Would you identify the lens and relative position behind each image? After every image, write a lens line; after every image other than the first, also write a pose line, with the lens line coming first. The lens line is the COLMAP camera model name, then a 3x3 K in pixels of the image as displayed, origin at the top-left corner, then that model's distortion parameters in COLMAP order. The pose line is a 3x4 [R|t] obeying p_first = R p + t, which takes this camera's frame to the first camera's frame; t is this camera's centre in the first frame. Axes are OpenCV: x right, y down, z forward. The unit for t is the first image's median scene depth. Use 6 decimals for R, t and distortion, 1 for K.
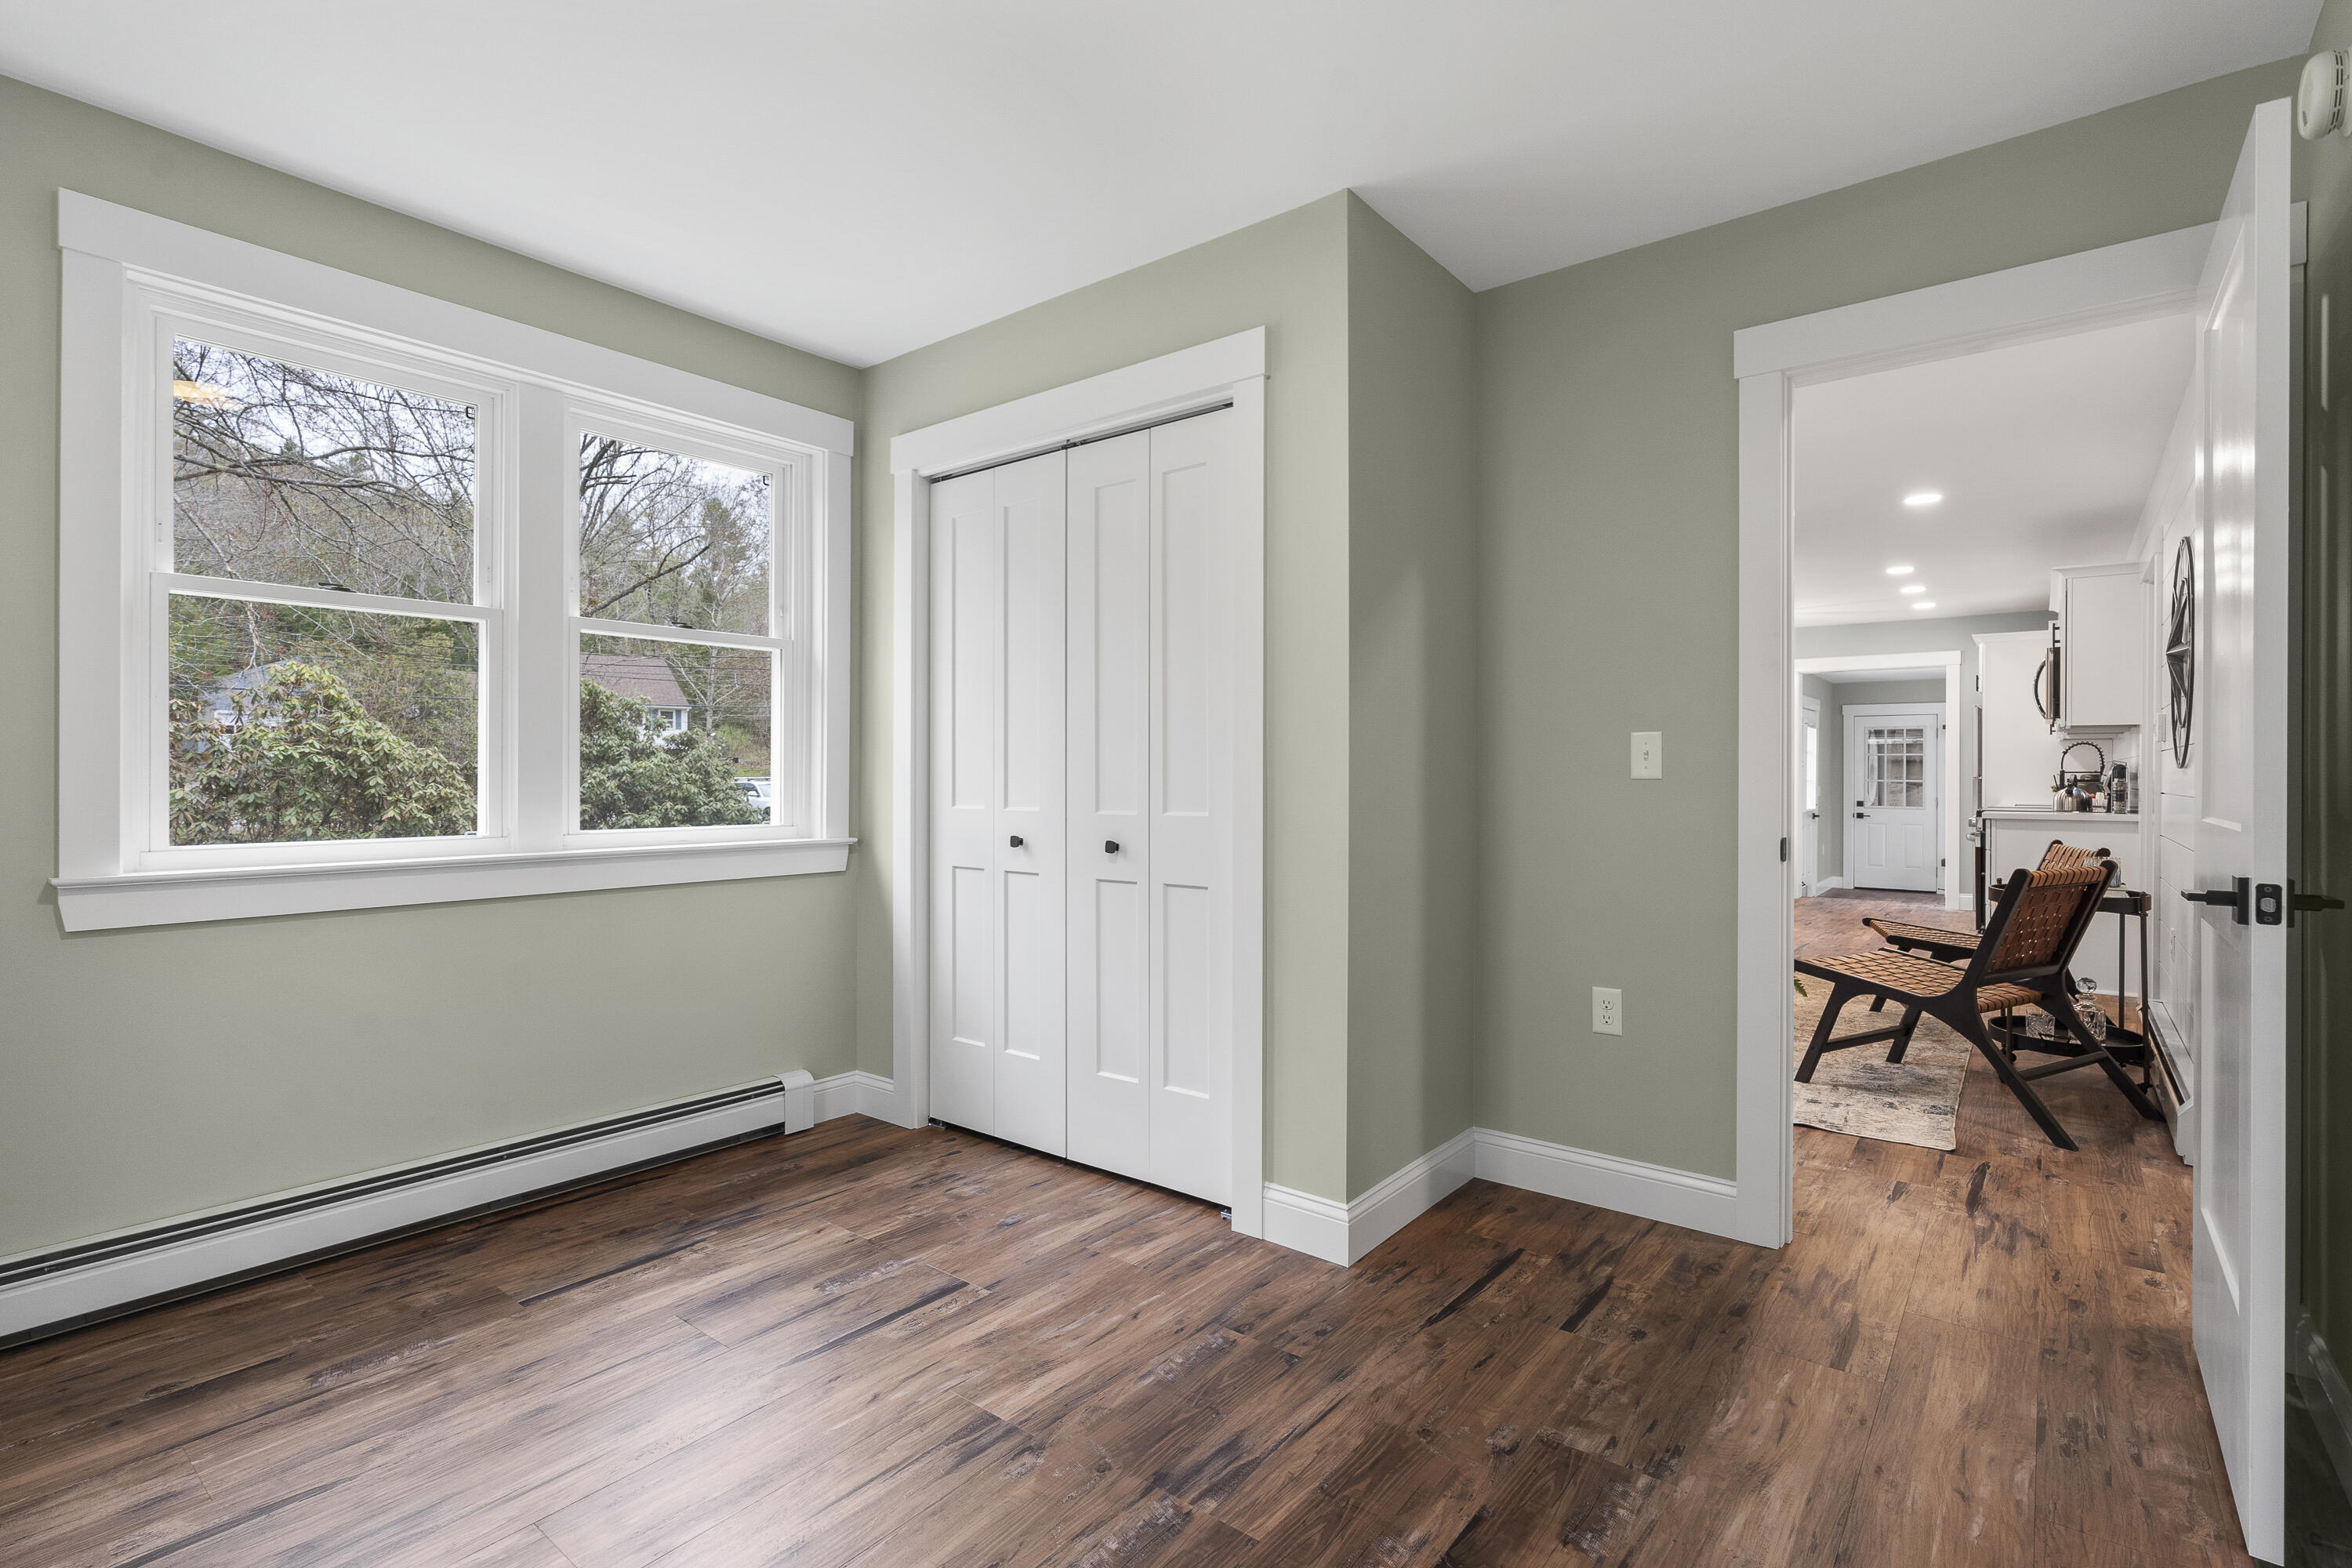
lens RADIAL K [[1081.0, 0, 1178.1], [0, 1081.0, 782.7], [0, 0, 1]] dist [-0.000430, -0.000059]
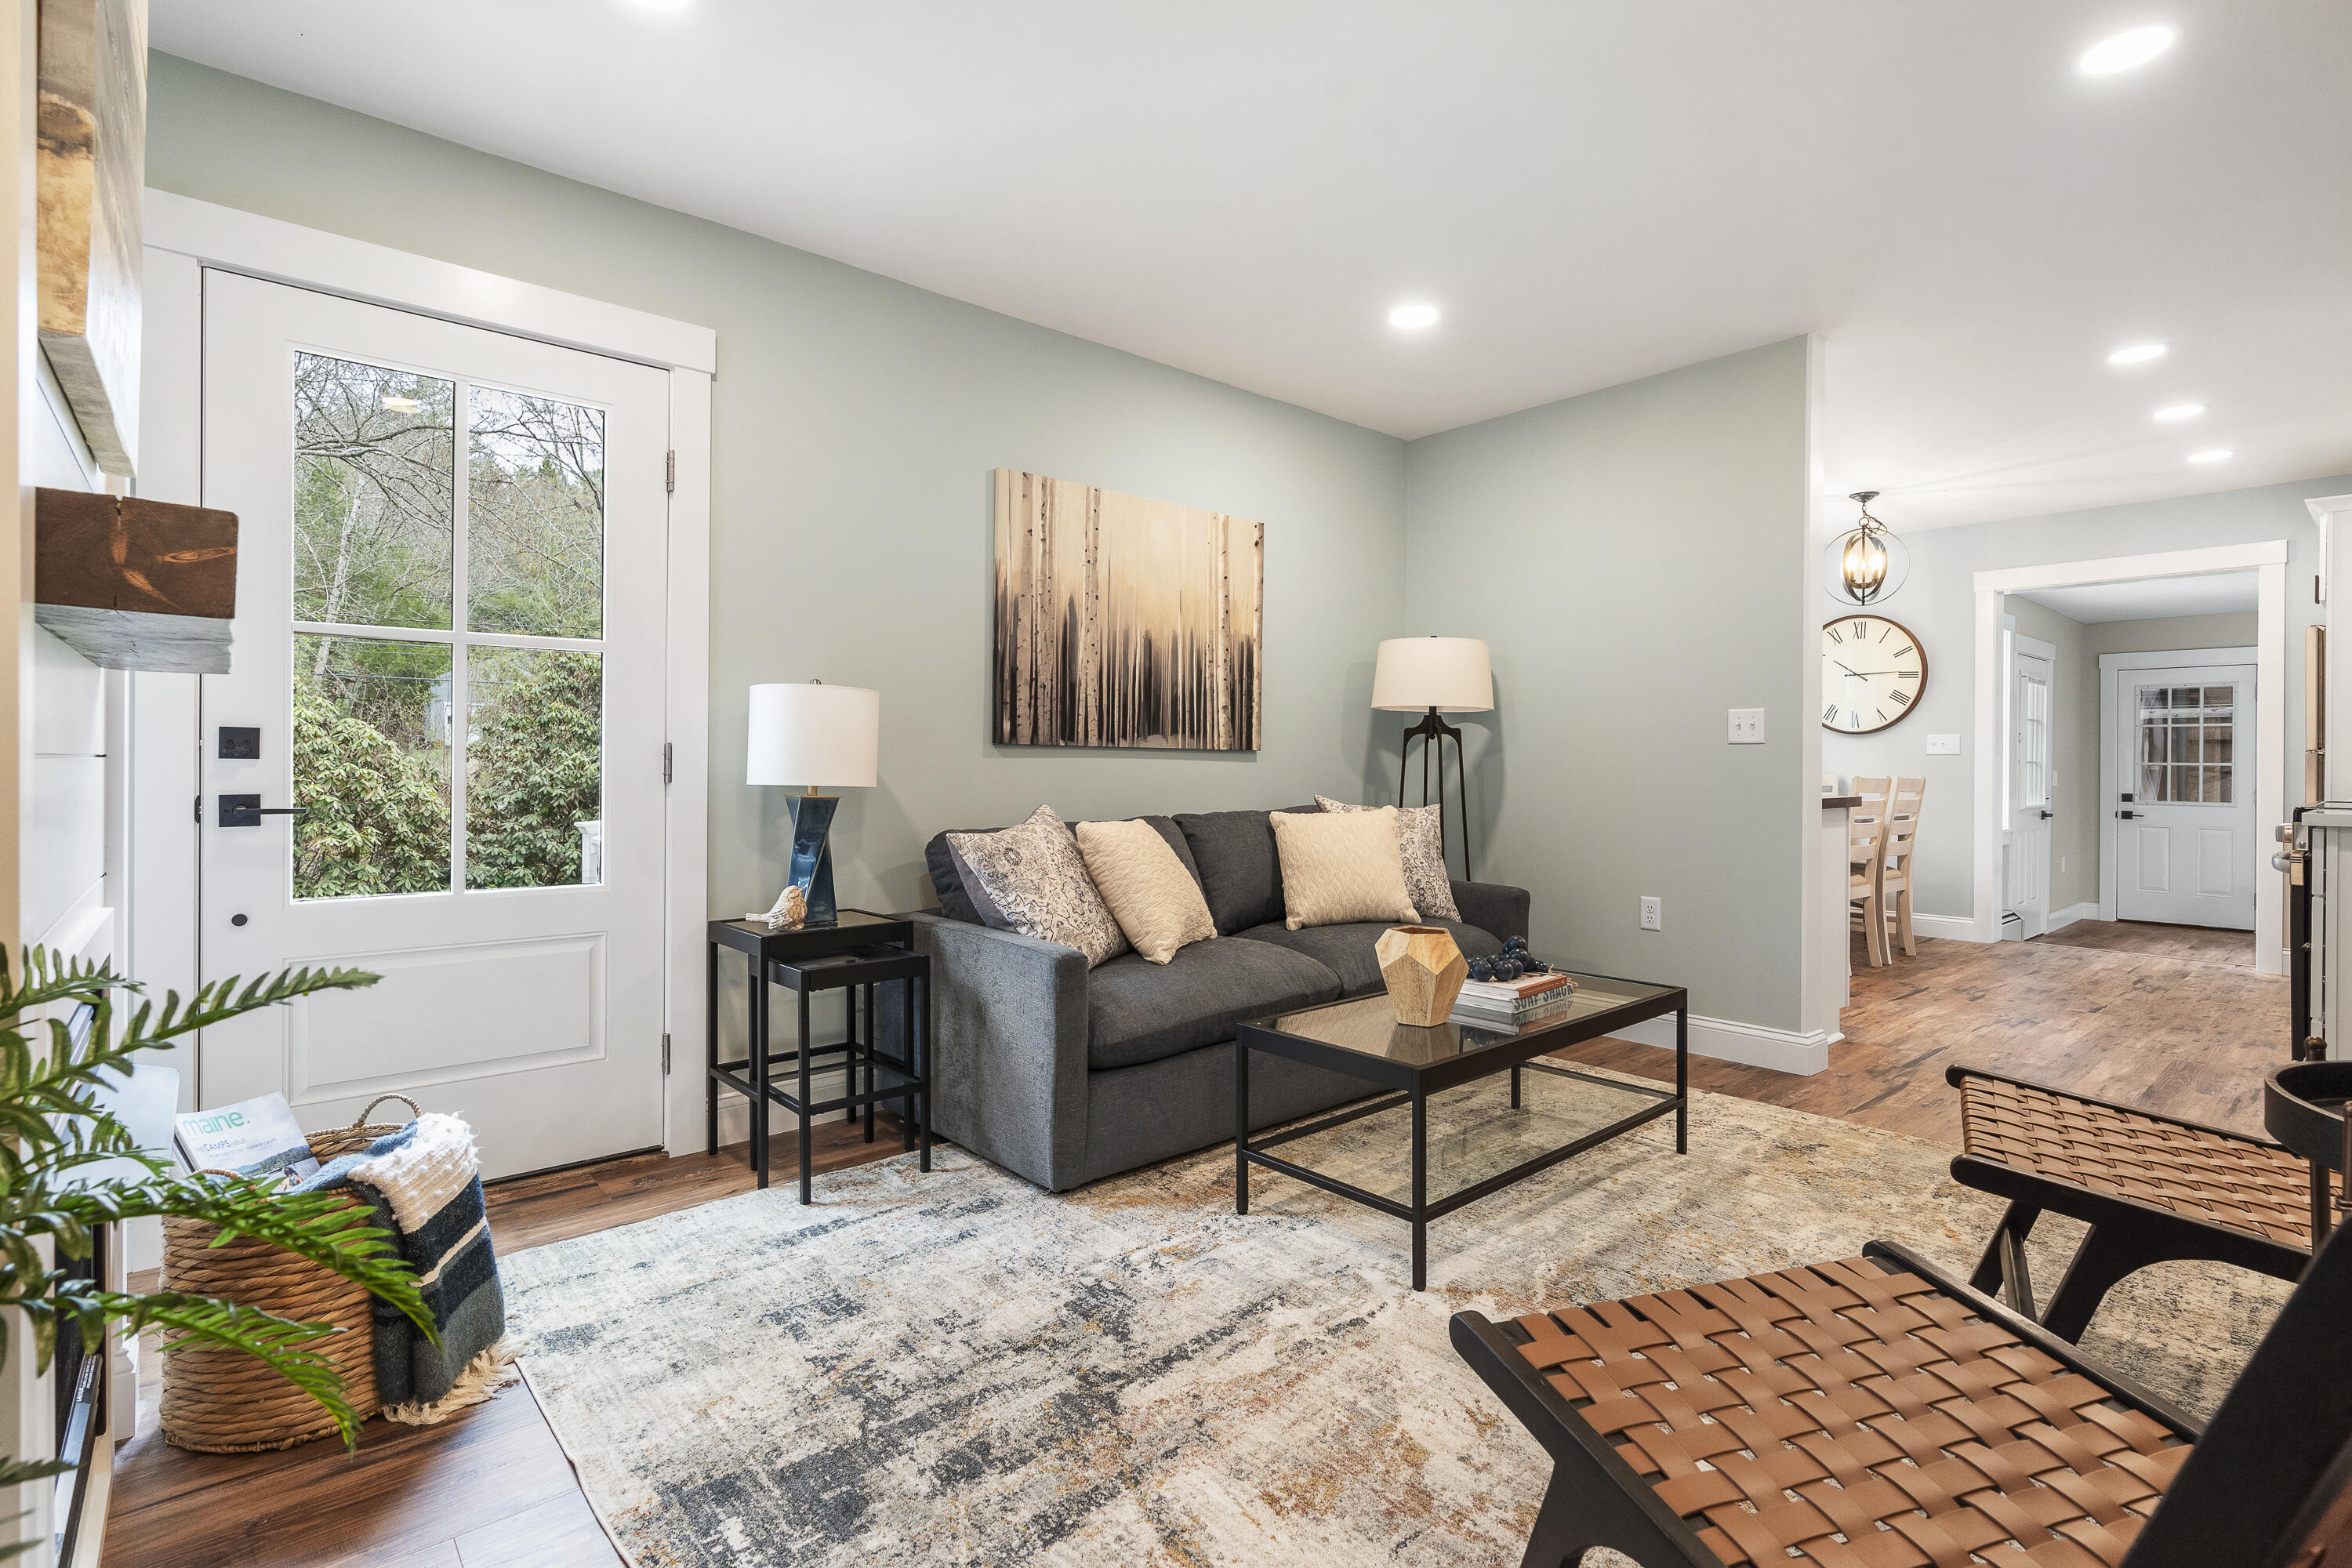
lens RADIAL K [[1093.1, 0, 1175.2], [0, 1093.1, 774.2], [0, 0, 1]] dist [-0.000198, 0.000099]
pose [[0.983786, 0.003748, -0.179306, 0.184688], [-0.003612, 0.999993, 0.001087, 0.006729], [0.179309, -0.000422, 0.983793, 0.237890]]
